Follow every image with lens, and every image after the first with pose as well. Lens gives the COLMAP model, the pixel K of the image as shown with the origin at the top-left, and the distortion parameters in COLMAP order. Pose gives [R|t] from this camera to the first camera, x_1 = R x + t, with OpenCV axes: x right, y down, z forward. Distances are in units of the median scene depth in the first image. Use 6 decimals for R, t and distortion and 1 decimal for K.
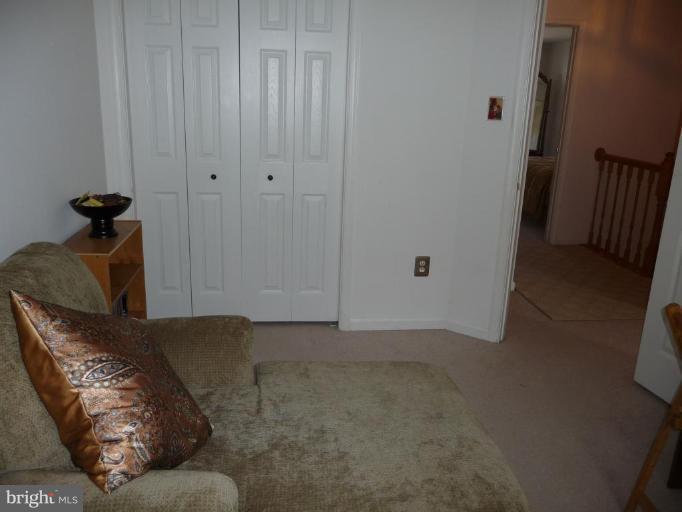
lens RADIAL K [[573.6, 0, 340.0], [0, 573.6, 256.0], [0, 0, 1]] dist [-0.039415, 0.030893]
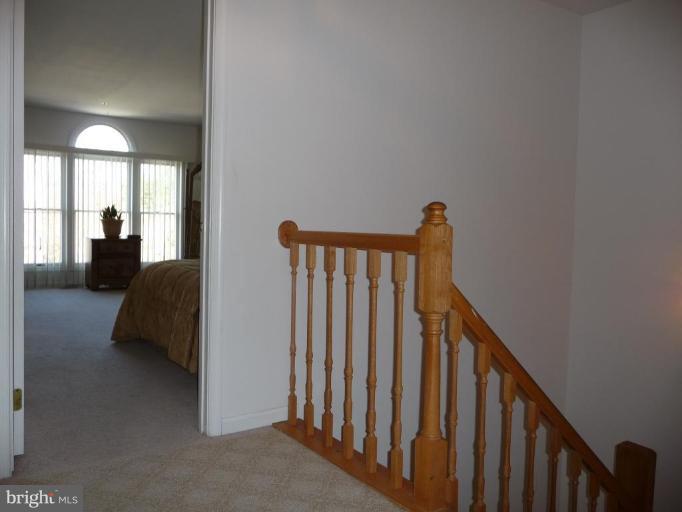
lens RADIAL K [[573.6, 0, 345.0], [0, 573.6, 255.6], [0, 0, 1]] dist [-0.039415, 0.030893]
pose [[0.888709, -0.042899, 0.456460, 0.278367], [0.137639, 0.974652, -0.176378, -0.066900], [-0.437323, 0.219575, 0.872086, 0.561172]]
